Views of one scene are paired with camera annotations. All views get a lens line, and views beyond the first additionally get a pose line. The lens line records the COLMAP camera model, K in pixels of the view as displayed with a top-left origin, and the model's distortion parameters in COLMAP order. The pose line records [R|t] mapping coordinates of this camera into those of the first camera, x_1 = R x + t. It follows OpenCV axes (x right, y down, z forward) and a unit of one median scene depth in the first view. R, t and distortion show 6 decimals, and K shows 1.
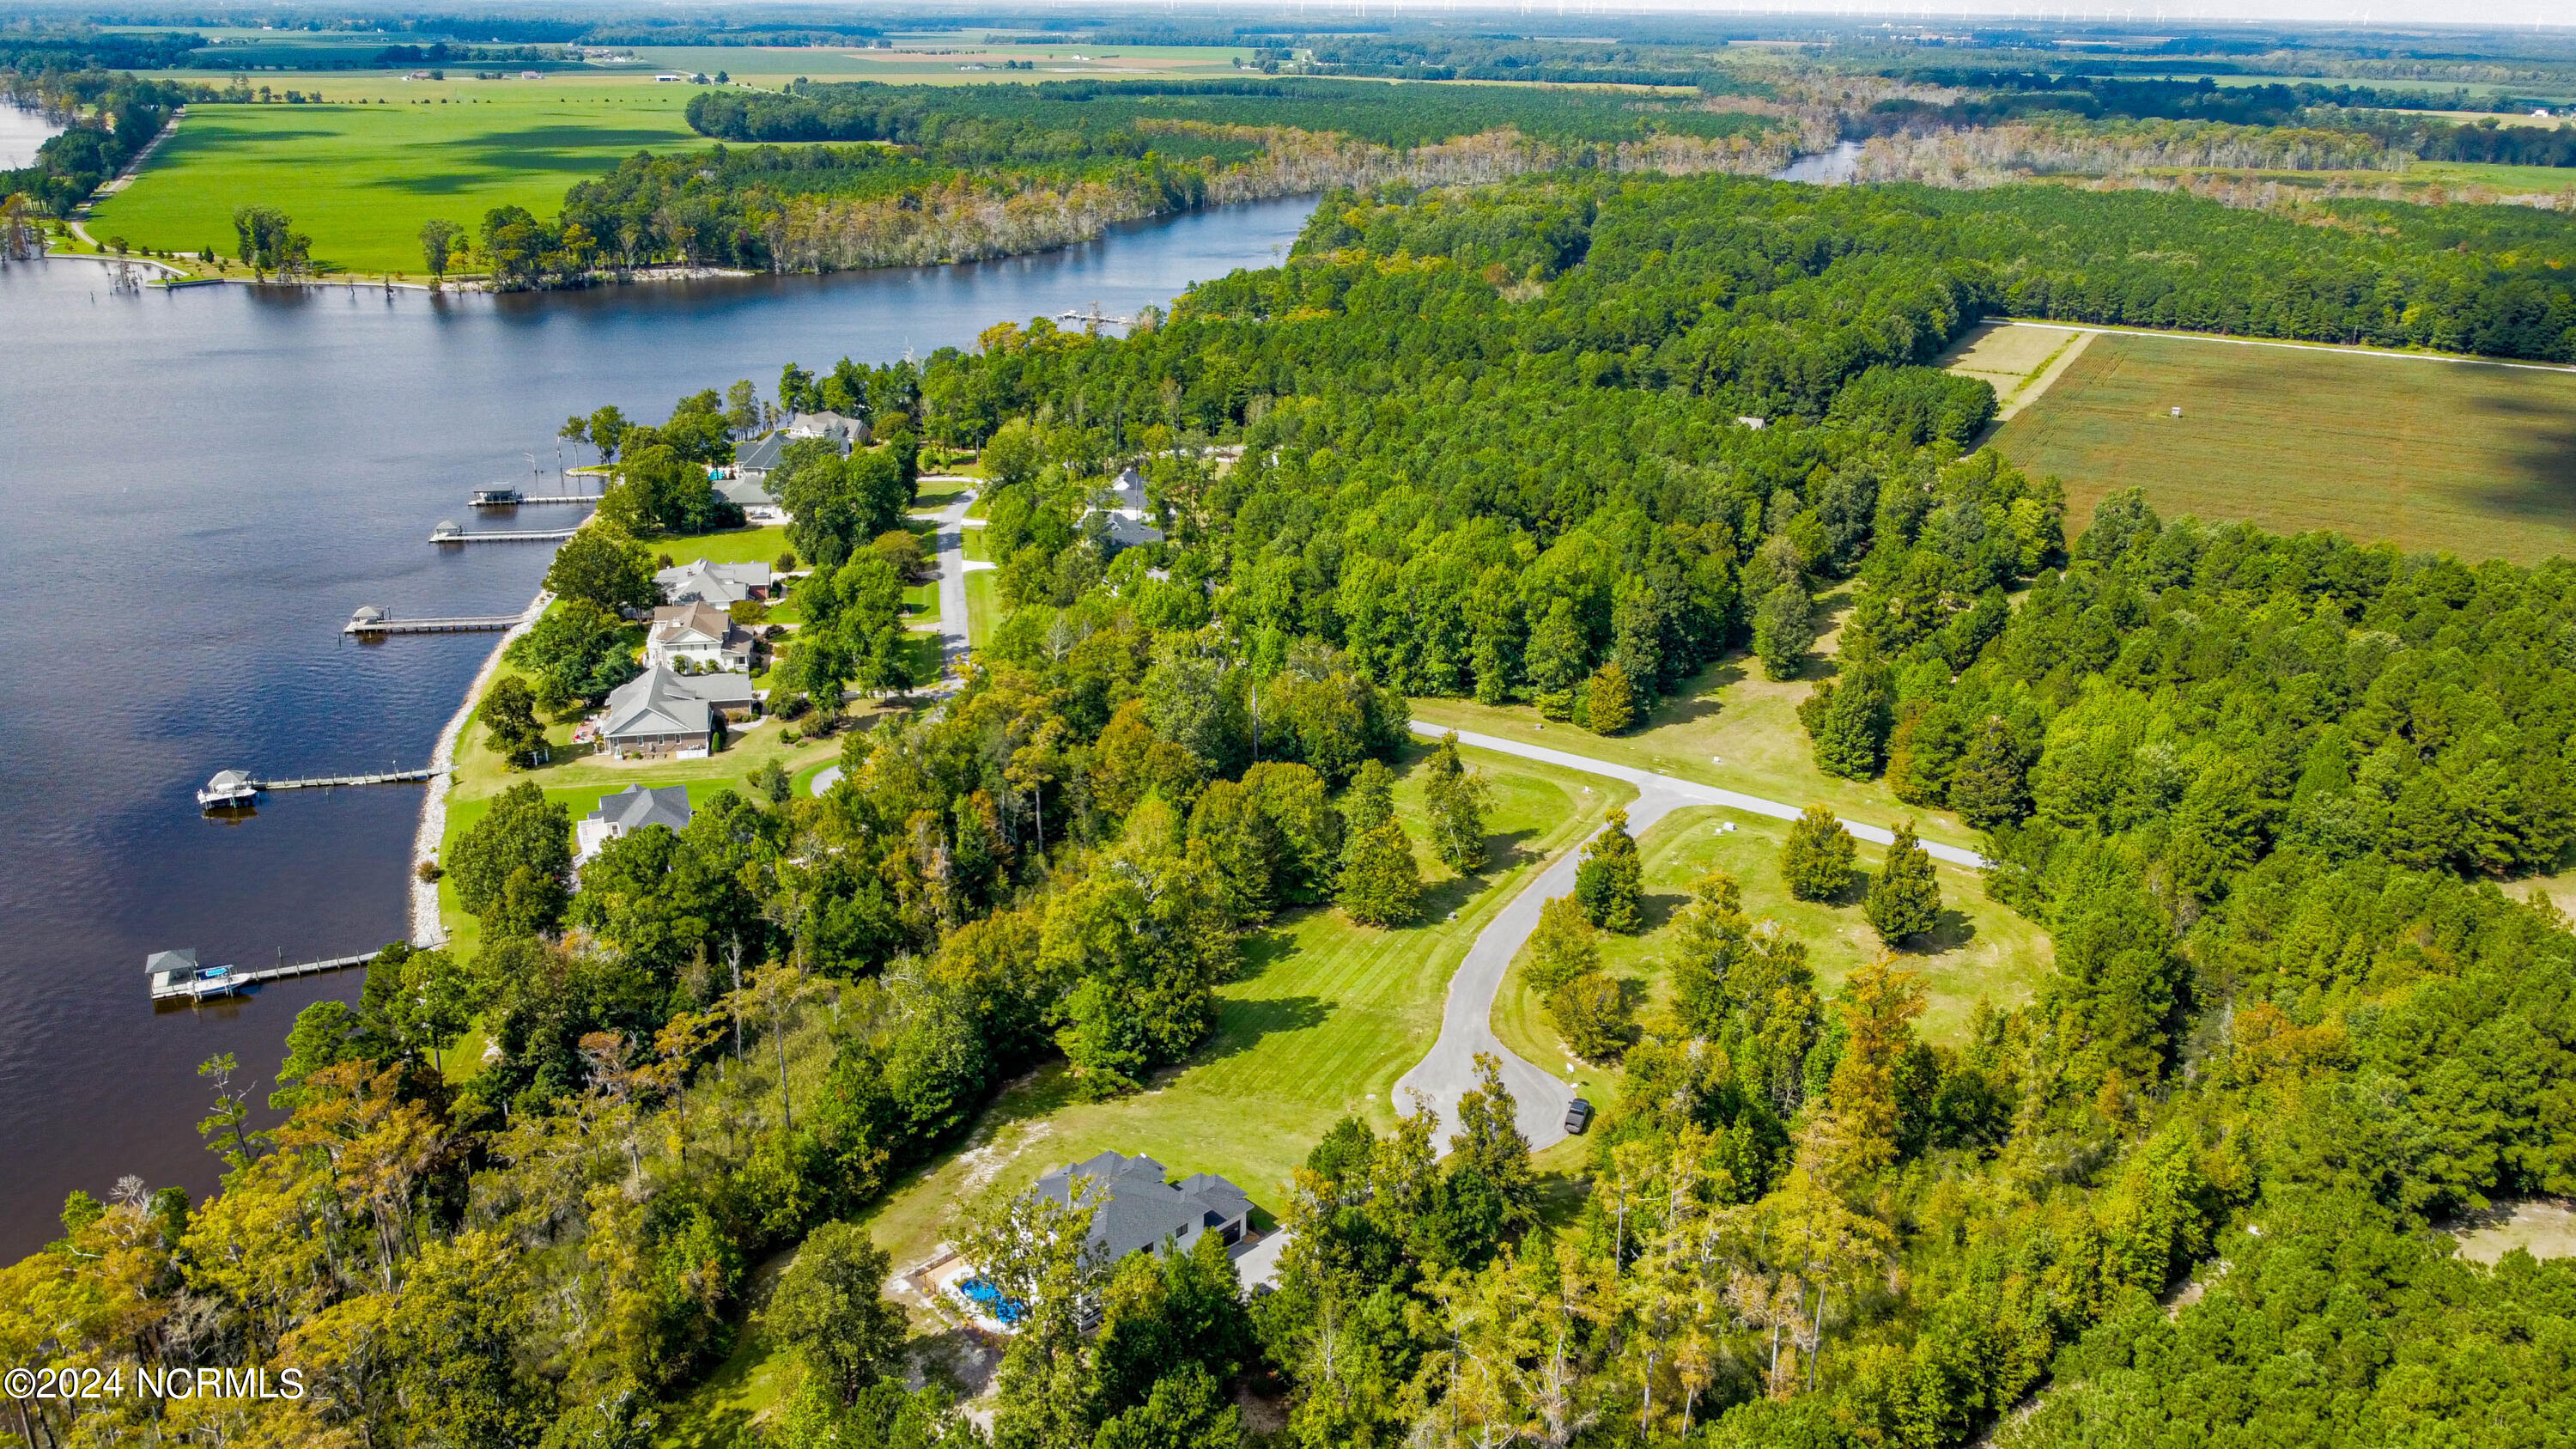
lens RADIAL K [[1955.7, 0, 1262.8], [0, 1955.7, 738.5], [0, 0, 1]] dist [0.000048, -0.003084]
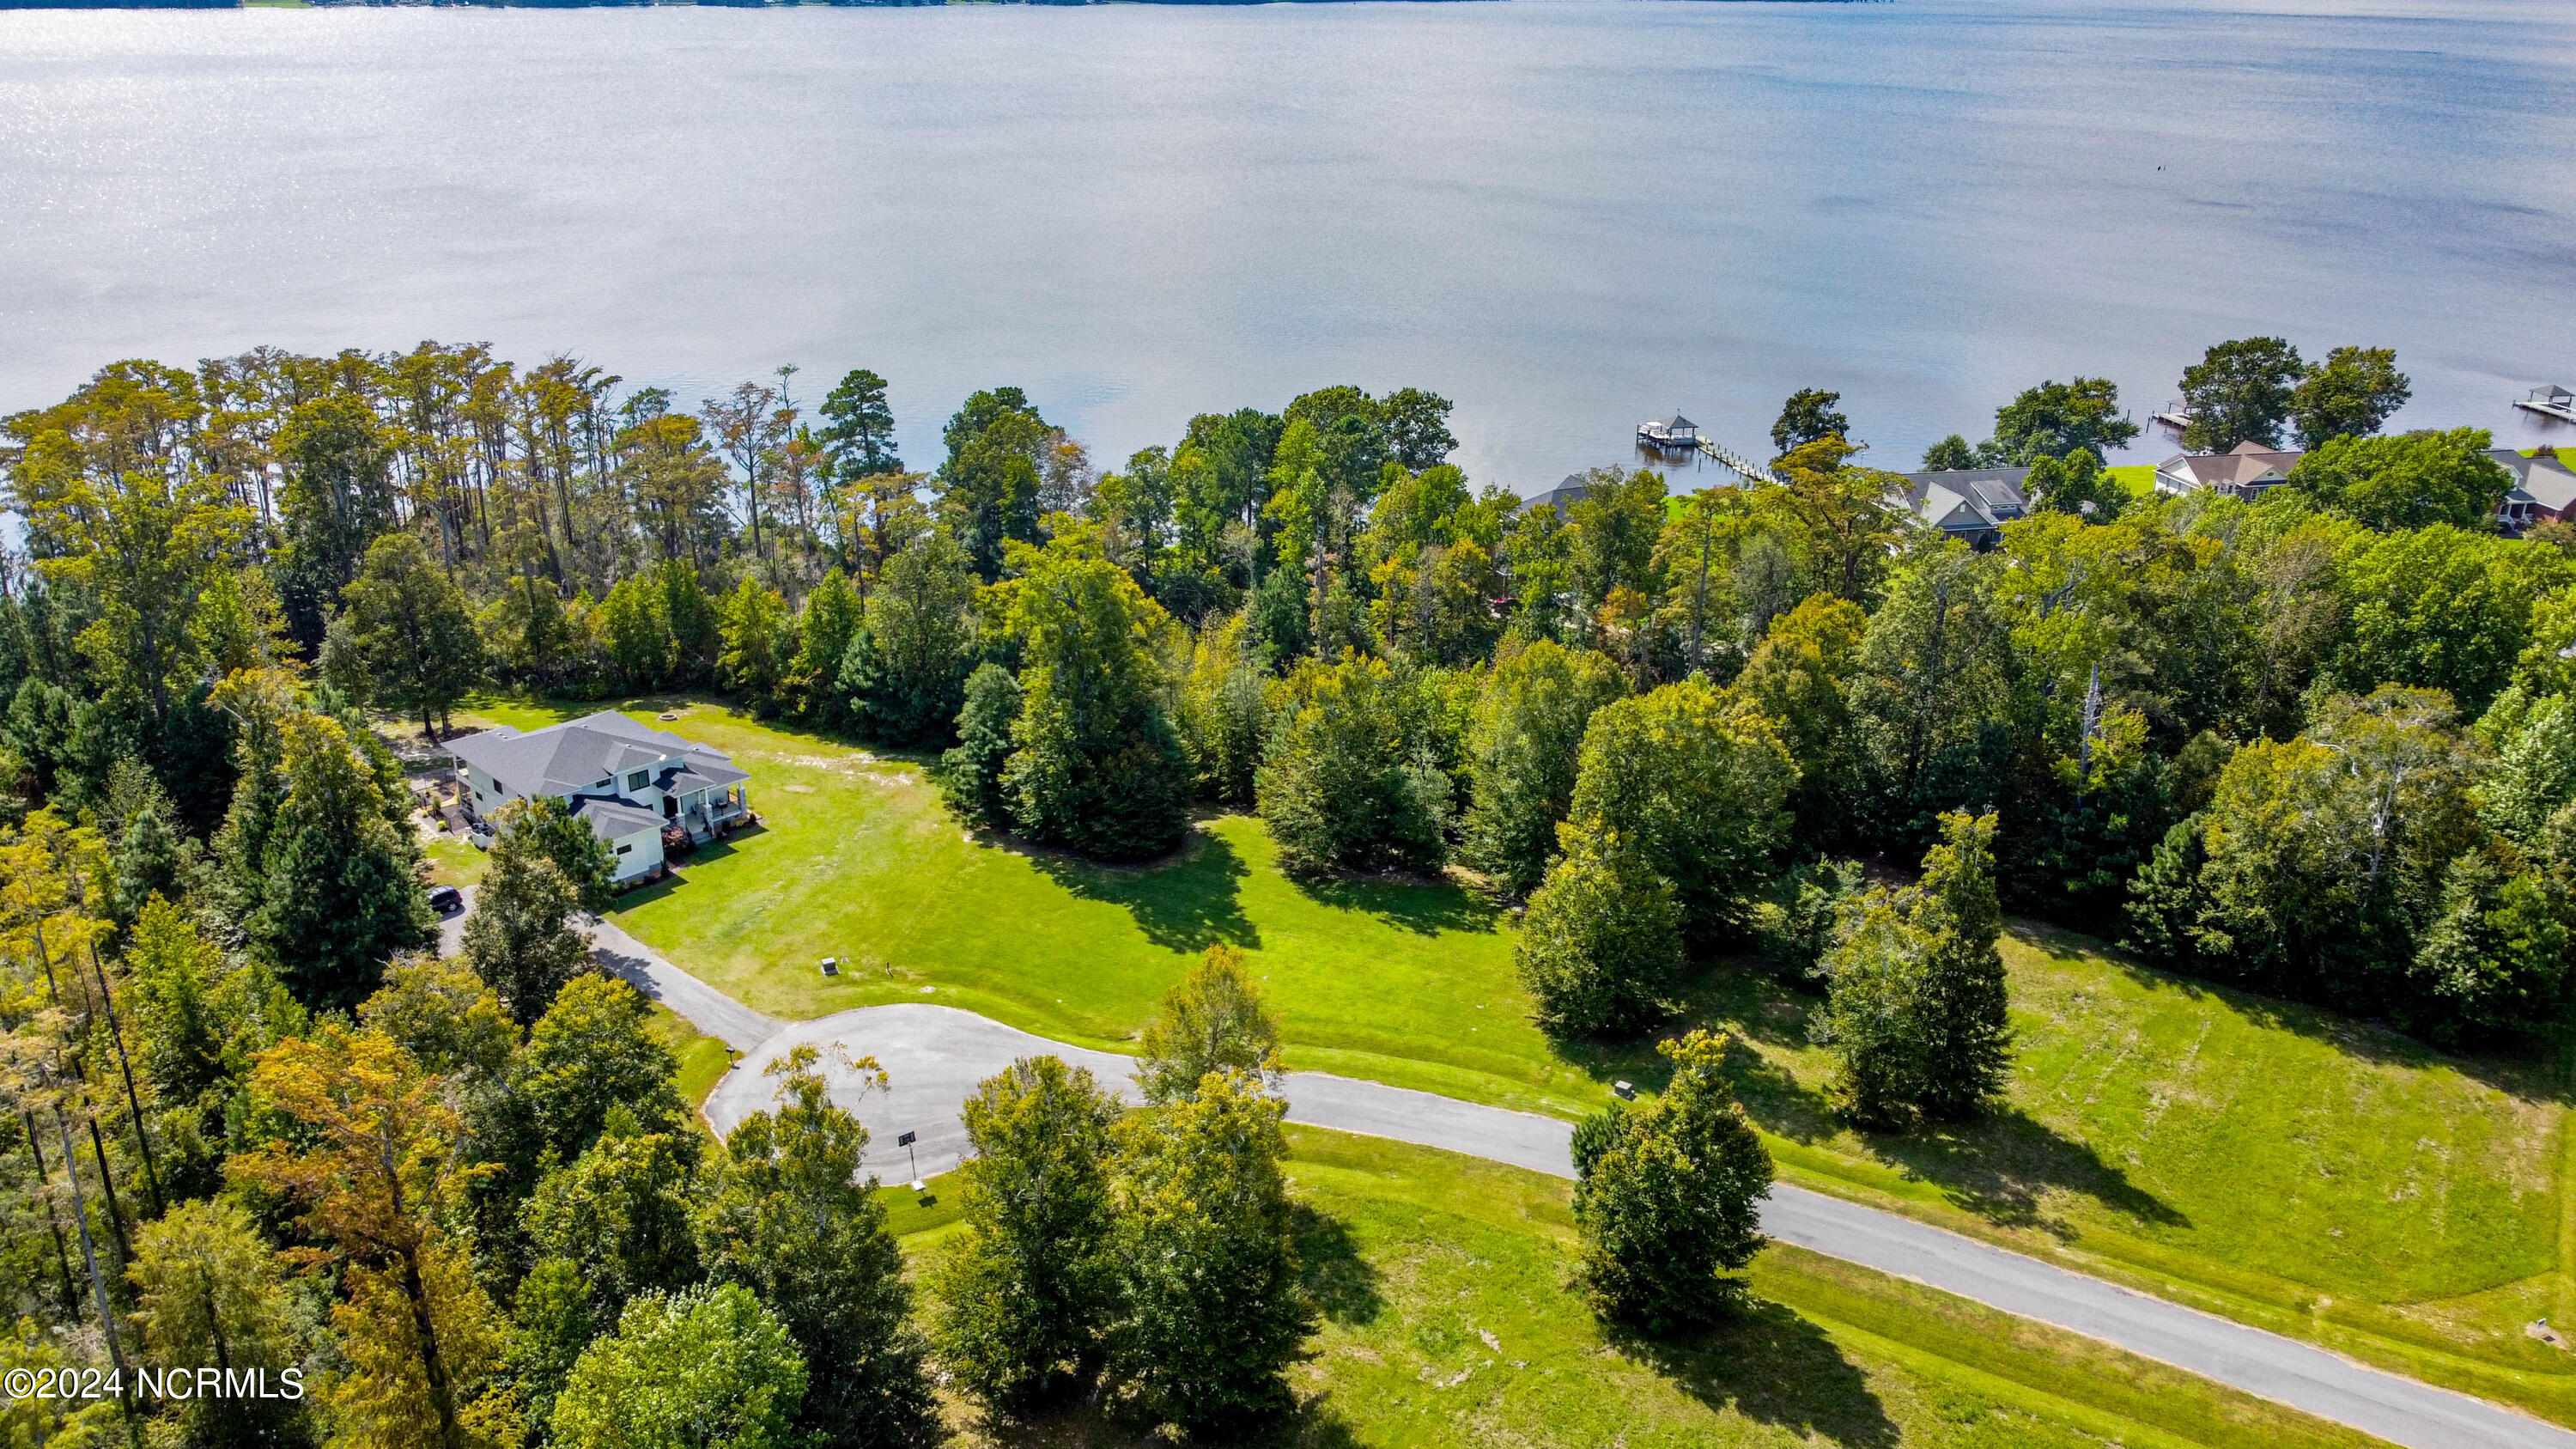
lens RADIAL K [[1955.7, 0, 1293.8], [0, 1955.7, 718.4], [0, 0, 1]] dist [0.000048, -0.003084]
pose [[0.030811, 0.359773, -0.932531, 0.488624], [-0.363124, 0.873256, 0.324907, -0.108885], [0.931231, 0.328614, 0.157548, 0.794924]]
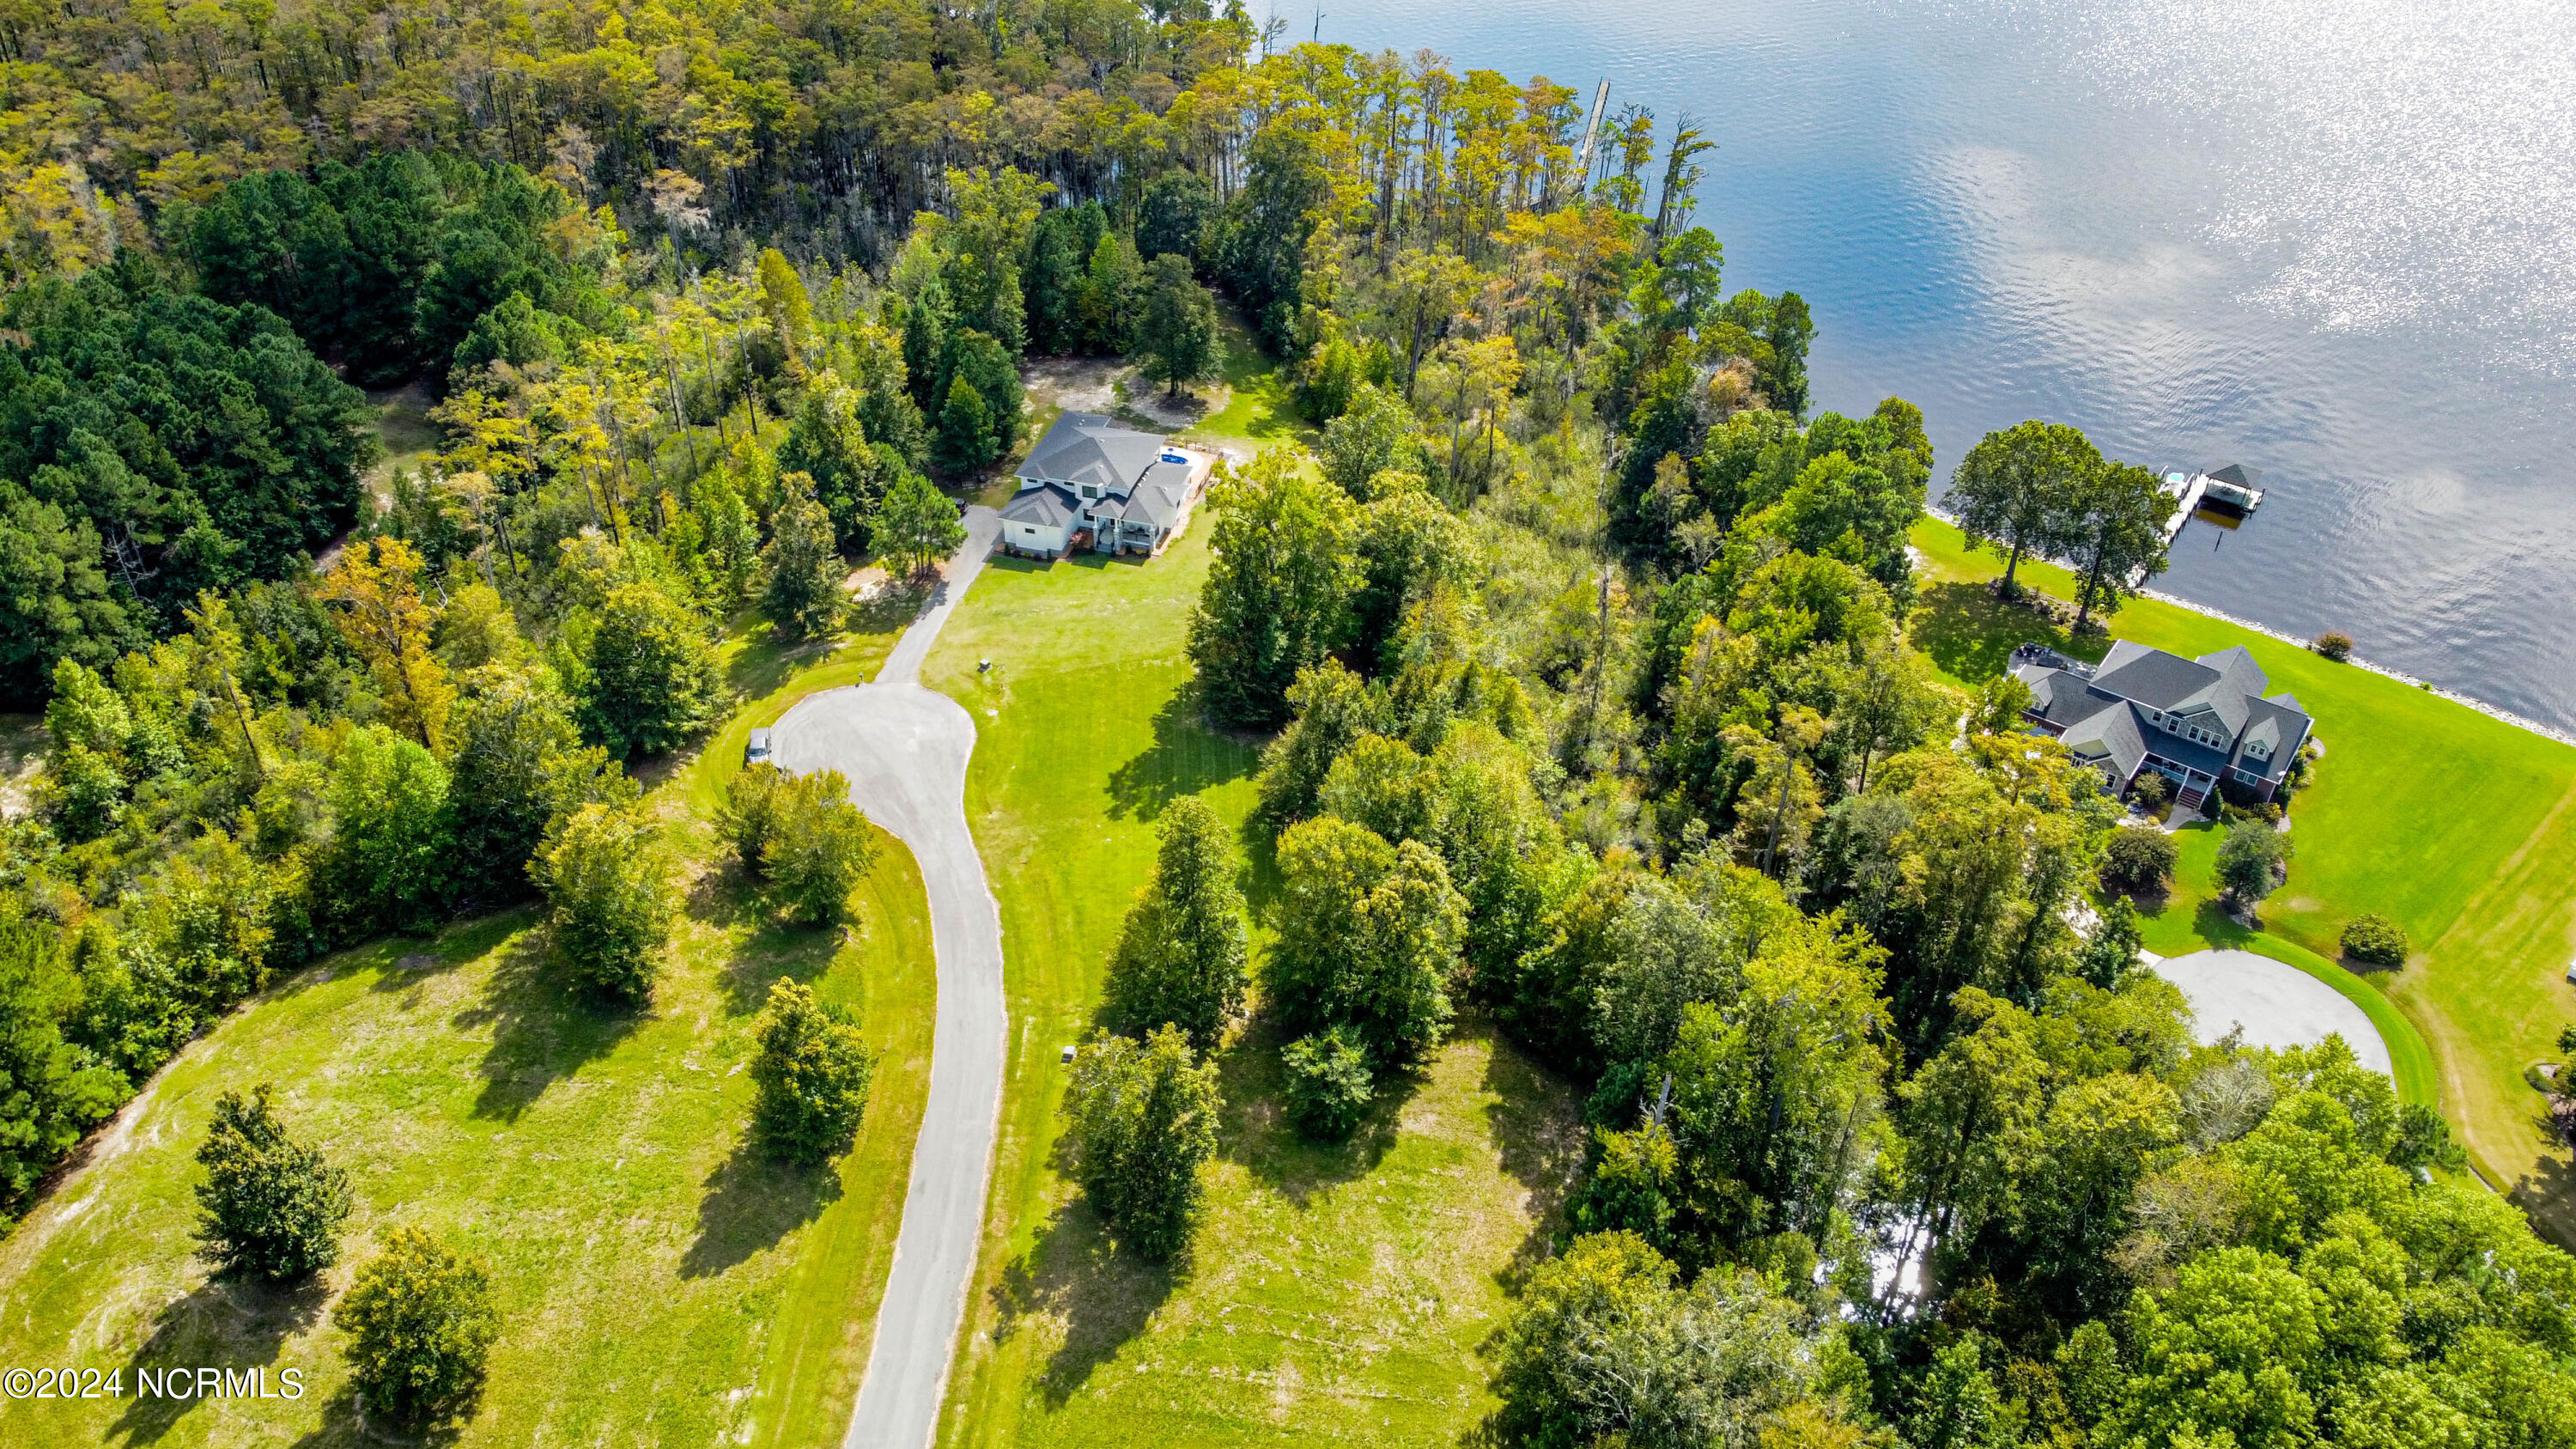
lens RADIAL K [[1955.7, 0, 1247.0], [0, 1955.7, 757.1], [0, 0, 1]] dist [0.000048, -0.003084]
pose [[-0.870255, 0.291388, -0.397176, 0.253914], [-0.183769, 0.556033, 0.810590, -0.444578], [0.457040, 0.778409, -0.430343, 1.175179]]
